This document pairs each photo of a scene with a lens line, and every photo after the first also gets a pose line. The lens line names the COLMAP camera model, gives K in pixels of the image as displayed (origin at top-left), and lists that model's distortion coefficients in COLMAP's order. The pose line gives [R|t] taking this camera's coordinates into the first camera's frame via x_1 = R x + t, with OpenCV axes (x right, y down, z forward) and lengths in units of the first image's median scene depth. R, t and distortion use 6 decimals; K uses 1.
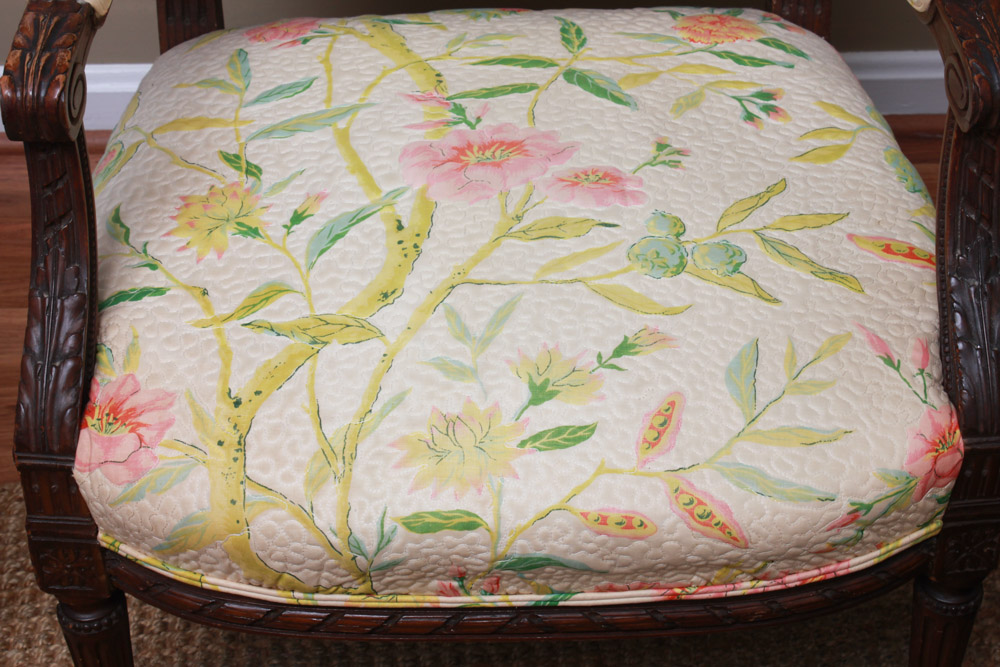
lens RADIAL K [[2019.0, 0, 500.0], [0, 2019.0, 333.5], [0, 0, 1]] dist [0.022352, 0.299381]
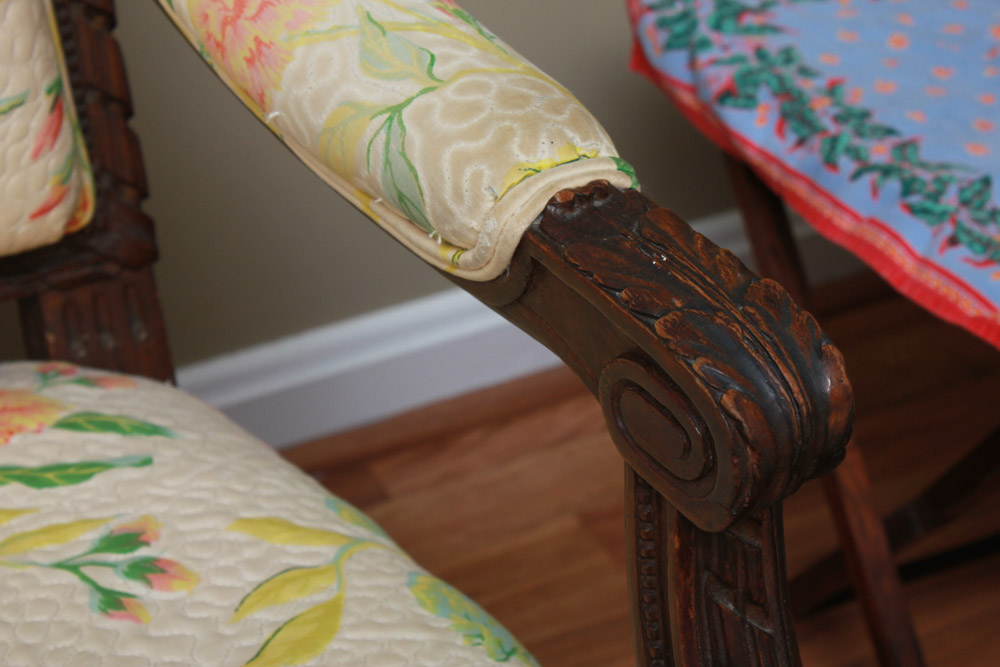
lens RADIAL K [[2397.7, 0, 500.0], [0, 2397.7, 333.5], [0, 0, 1]] dist [0.059311, 0.332782]
pose [[0.891279, -0.246447, 0.380638, 0.015416], [0.298603, 0.950704, -0.083650, -0.105391], [-0.341259, 0.188216, 0.920933, 0.537315]]
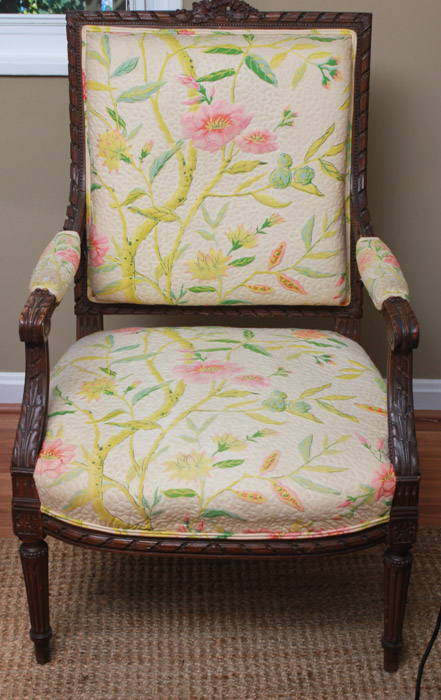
lens RADIAL K [[1228.2, 0, 200.7], [0, 1228.2, 349.0], [0, 0, 1]] dist [0.003357, 0.163058]
pose [[0.998182, 0.031167, -0.051588, 0.065449], [-0.043366, 0.965809, -0.255600, 0.290786], [0.041857, 0.257373, 0.965405, -0.478160]]
